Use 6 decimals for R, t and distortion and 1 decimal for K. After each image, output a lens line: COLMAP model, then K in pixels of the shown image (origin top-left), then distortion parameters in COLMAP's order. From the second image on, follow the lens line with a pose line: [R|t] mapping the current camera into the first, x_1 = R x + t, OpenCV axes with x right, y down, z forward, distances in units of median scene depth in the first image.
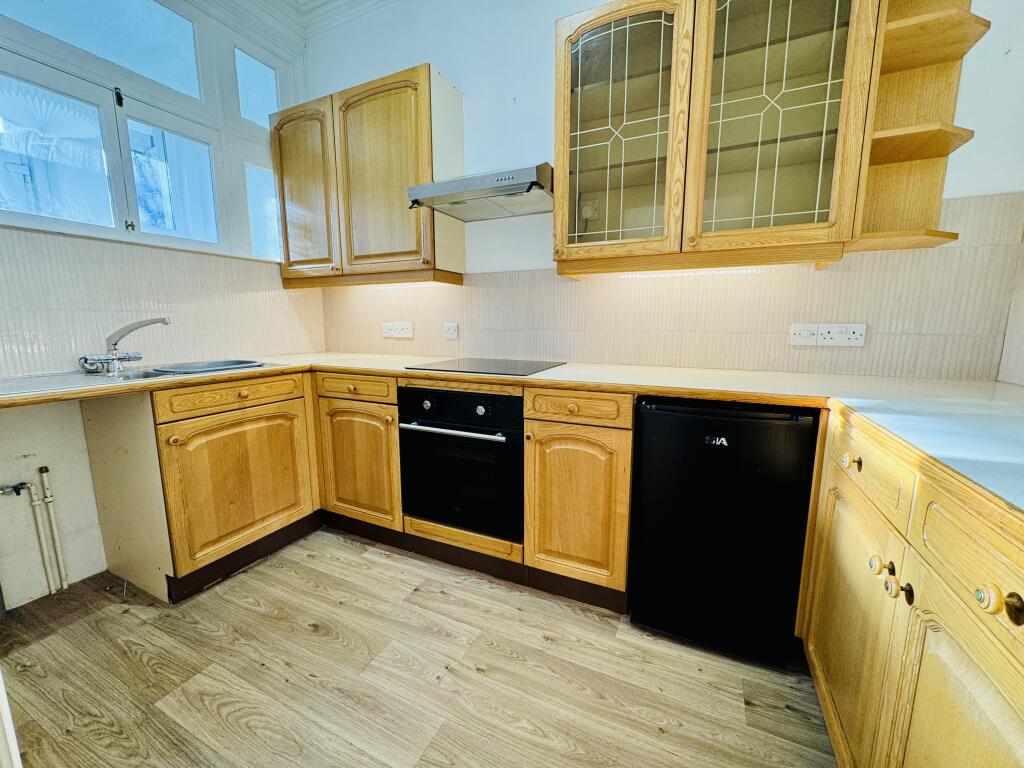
lens RADIAL K [[410.8, 0, 511.5], [0, 410.8, 384.4], [0, 0, 1]] dist [0.000100, -0.000177]
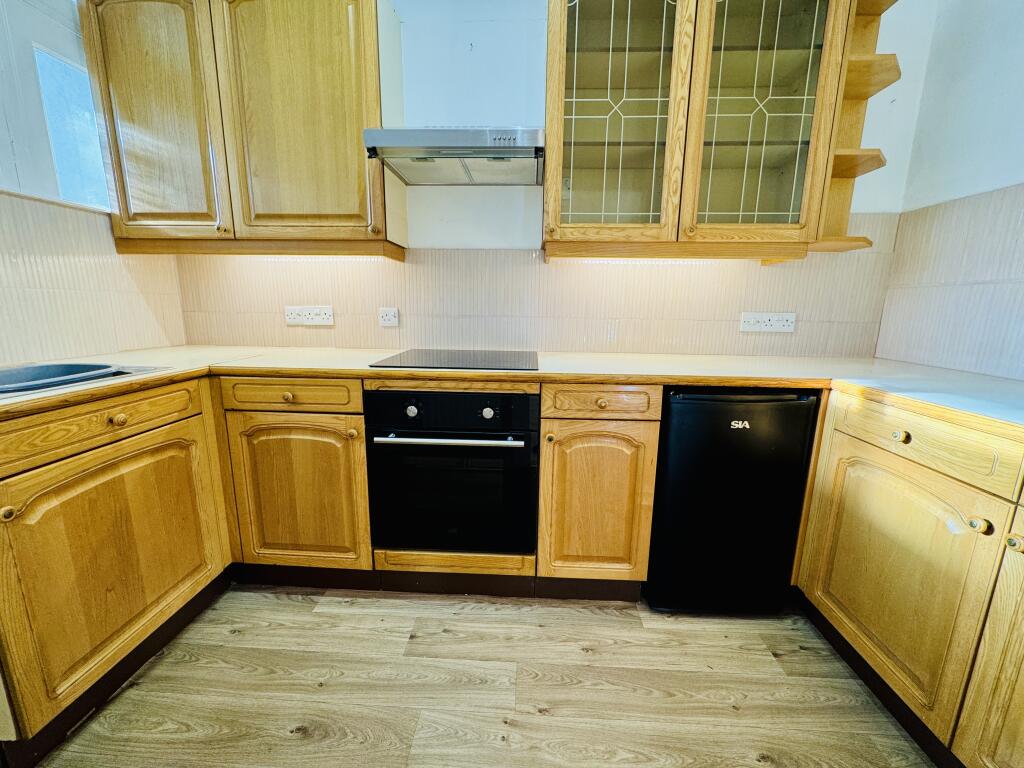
lens RADIAL K [[410.8, 0, 511.5], [0, 410.8, 384.4], [0, 0, 1]] dist [0.000100, -0.000177]
pose [[0.923742, -0.061563, 0.378034, -0.350143], [0.045094, 0.997614, 0.052272, -0.038757], [-0.380351, -0.031239, 0.924315, 0.195747]]
